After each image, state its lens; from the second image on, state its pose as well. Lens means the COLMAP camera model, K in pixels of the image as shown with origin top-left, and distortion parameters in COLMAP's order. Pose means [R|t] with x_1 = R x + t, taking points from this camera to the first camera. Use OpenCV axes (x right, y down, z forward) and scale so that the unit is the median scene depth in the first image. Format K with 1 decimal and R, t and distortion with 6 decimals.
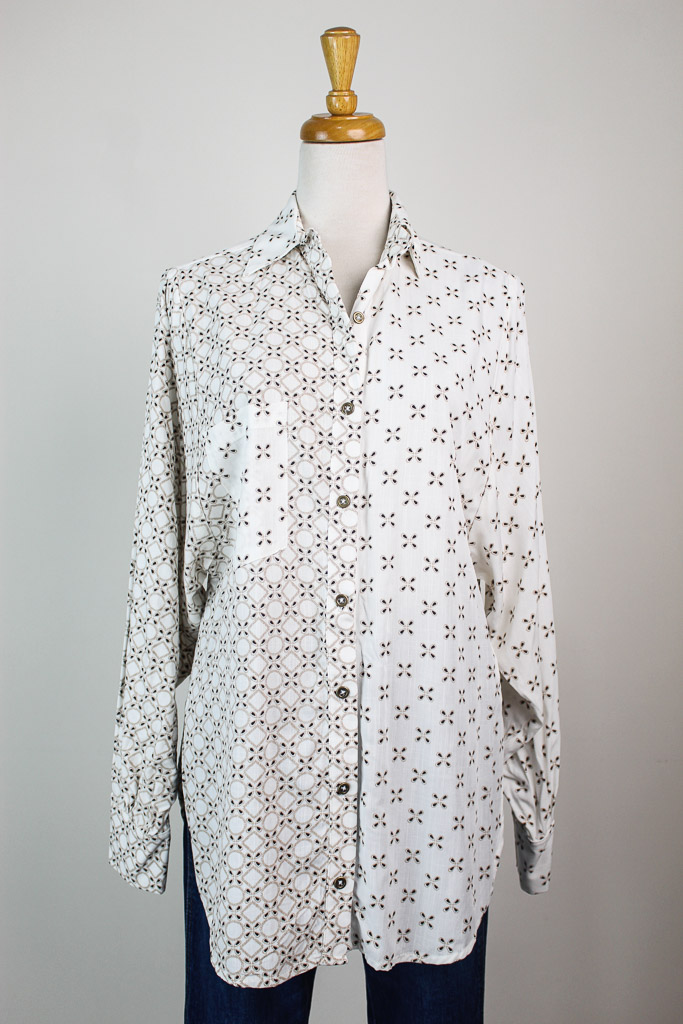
lens RADIAL K [[1080.1, 0, 341.5], [0, 1080.1, 512.0], [0, 0, 1]] dist [-0.121475, 0.140972]
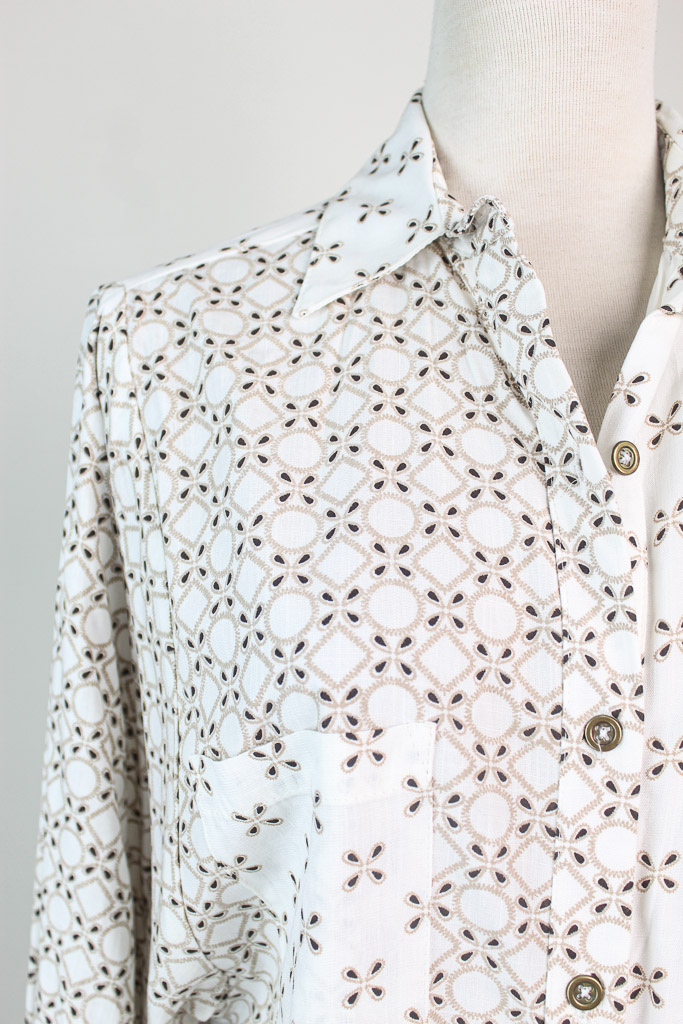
lens RADIAL K [[1080.1, 0, 341.5], [0, 1080.1, 512.0], [0, 0, 1]] dist [-0.121475, 0.140972]
pose [[0.999912, 0.011112, 0.007248, -0.078507], [-0.011604, 0.997349, 0.071830, -0.181938], [-0.006430, -0.071908, 0.997391, 0.625677]]
